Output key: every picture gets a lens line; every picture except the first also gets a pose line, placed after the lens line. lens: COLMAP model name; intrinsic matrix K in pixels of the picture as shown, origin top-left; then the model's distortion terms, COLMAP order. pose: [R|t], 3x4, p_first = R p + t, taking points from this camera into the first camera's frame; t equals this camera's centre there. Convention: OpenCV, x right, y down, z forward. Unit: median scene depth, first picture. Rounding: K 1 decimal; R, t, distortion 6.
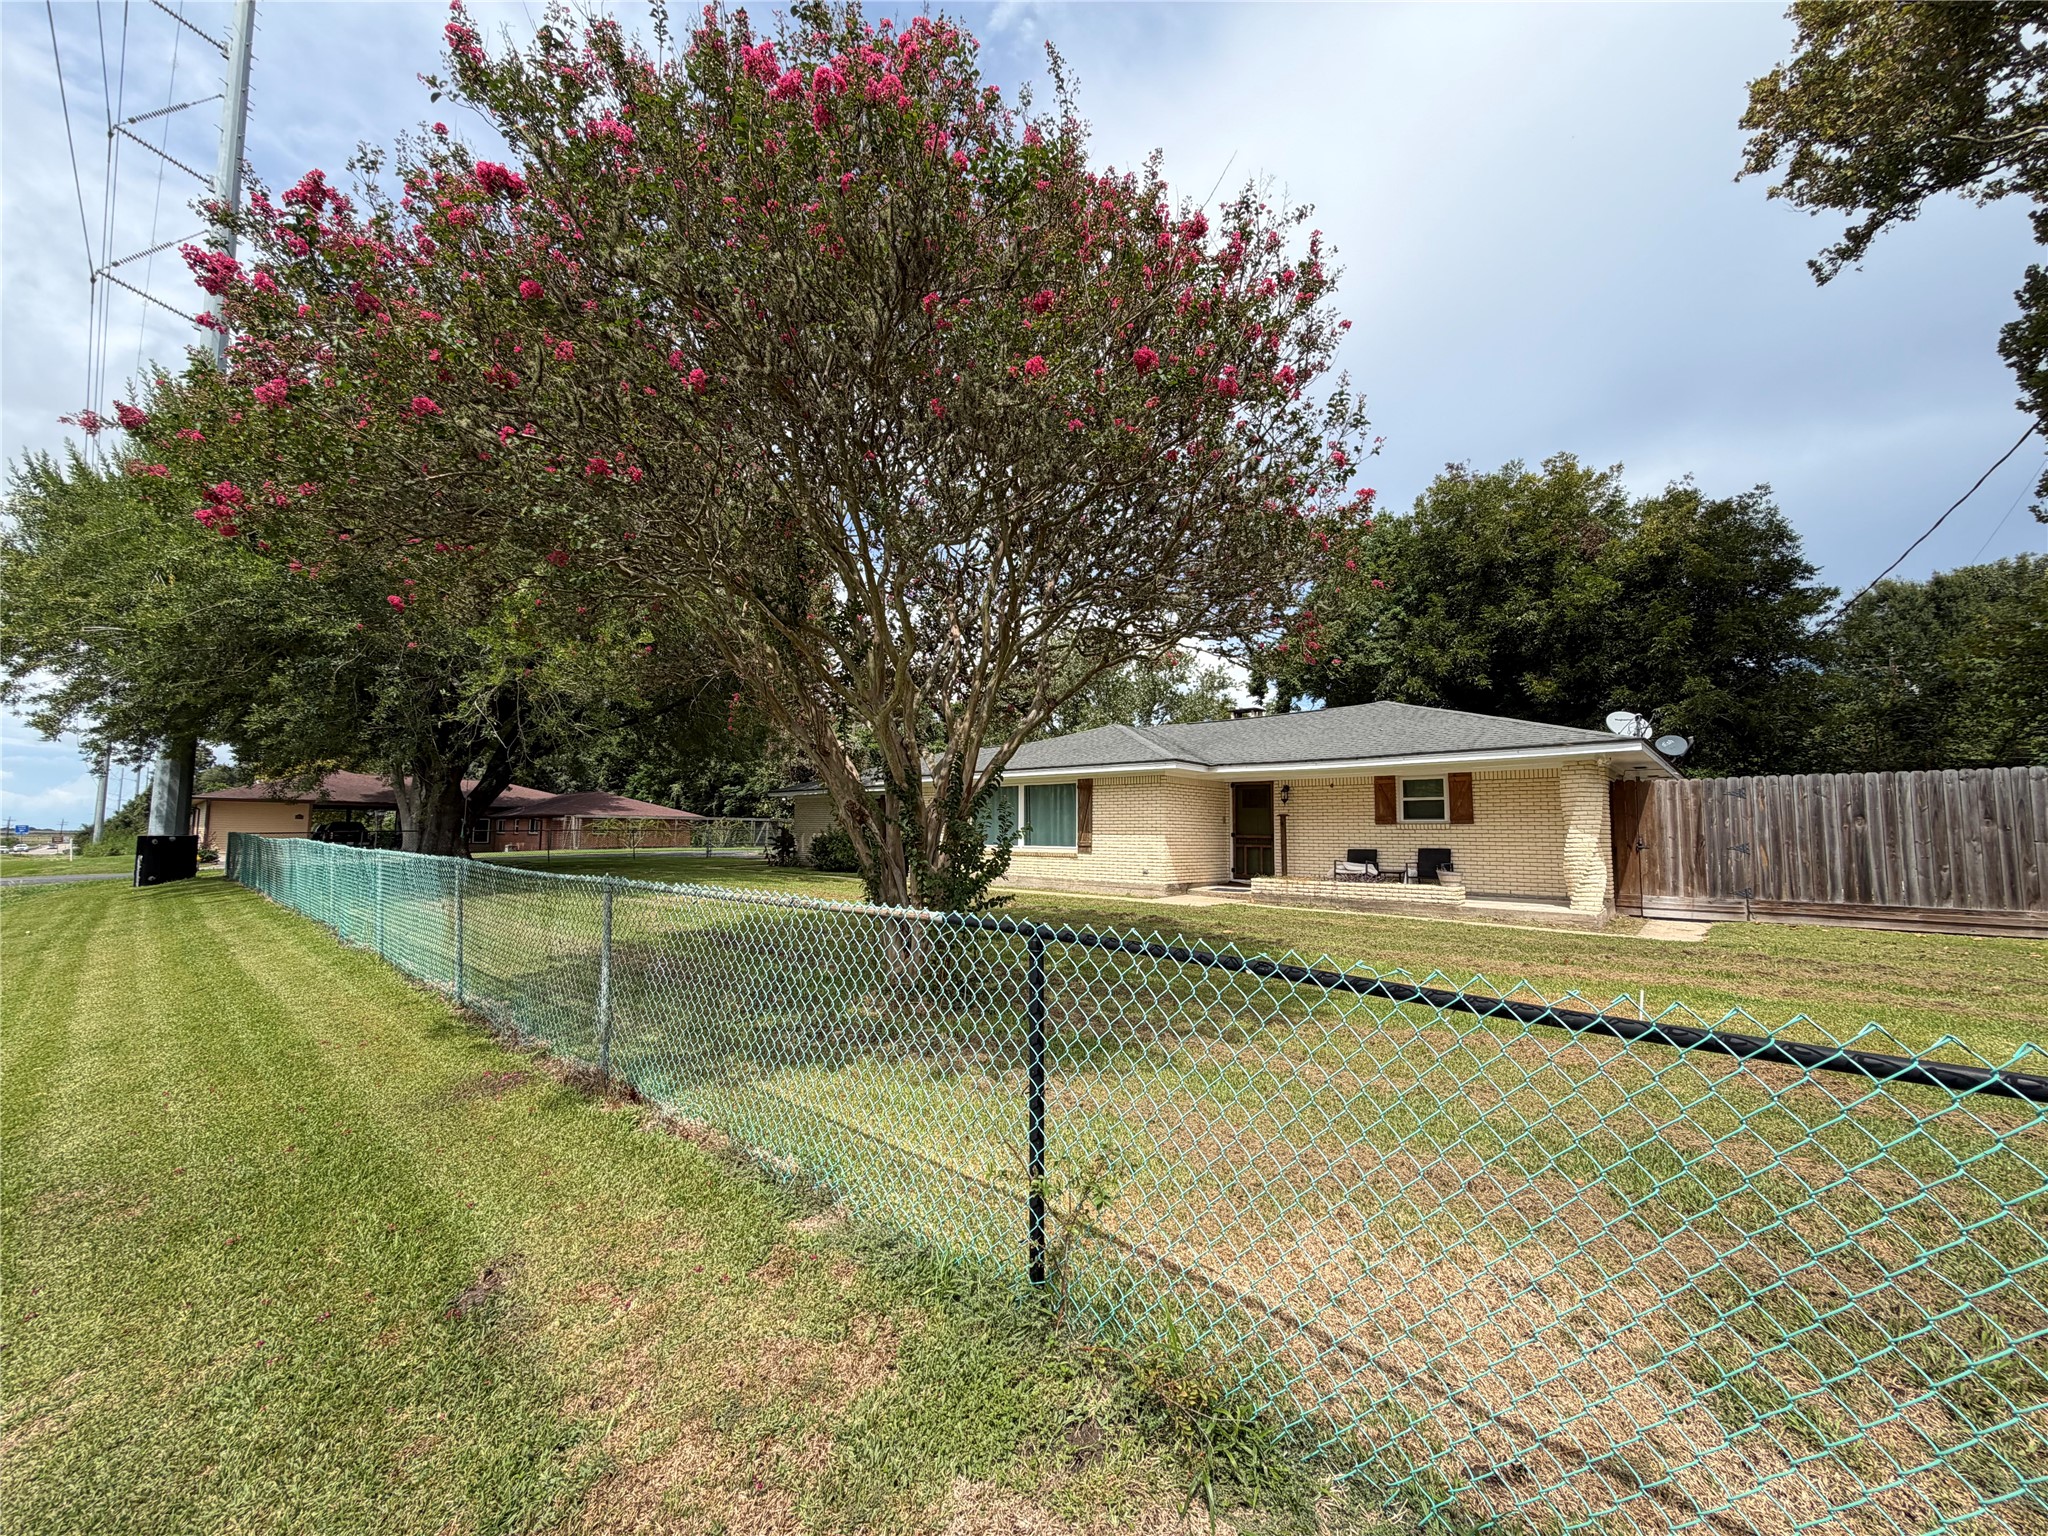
lens RADIAL K [[829.0, 0, 1024.0], [0, 829.0, 768.0], [0, 0, 1]] dist [0.000577, -0.000109]
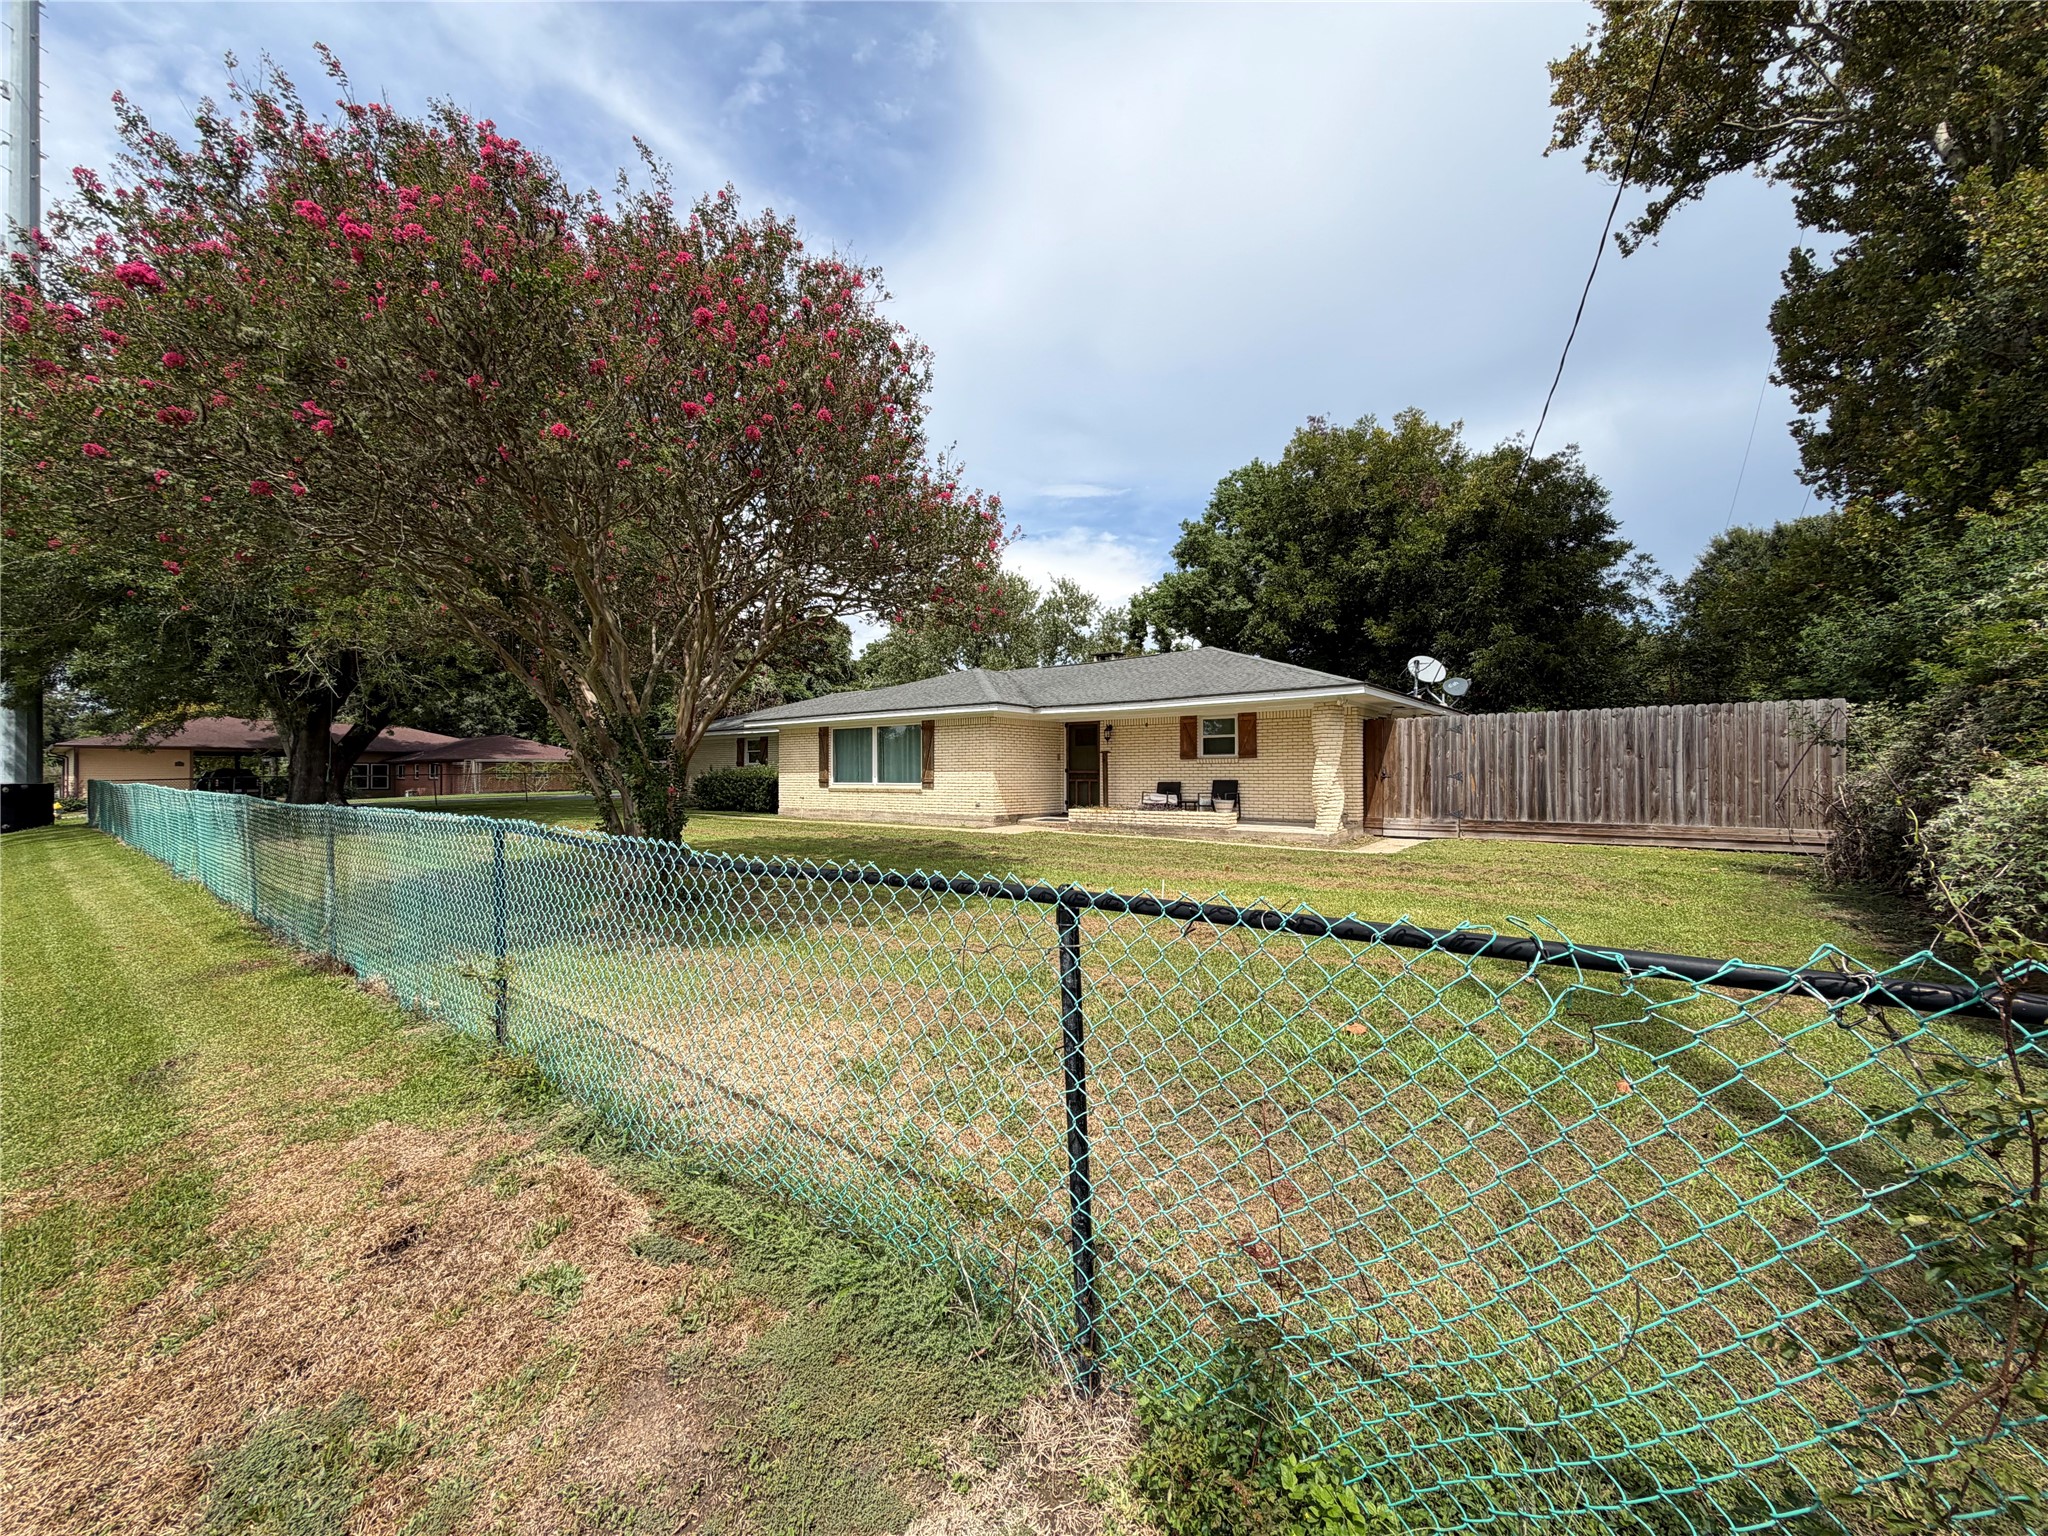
lens RADIAL K [[828.9, 0, 1024.0], [0, 828.9, 768.0], [0, 0, 1]] dist [0.000488, -0.000188]
pose [[0.997639, -0.010963, 0.067793, 0.130350], [0.006019, 0.997335, 0.072716, -0.002692], [-0.068409, -0.072136, 0.995046, -0.090124]]
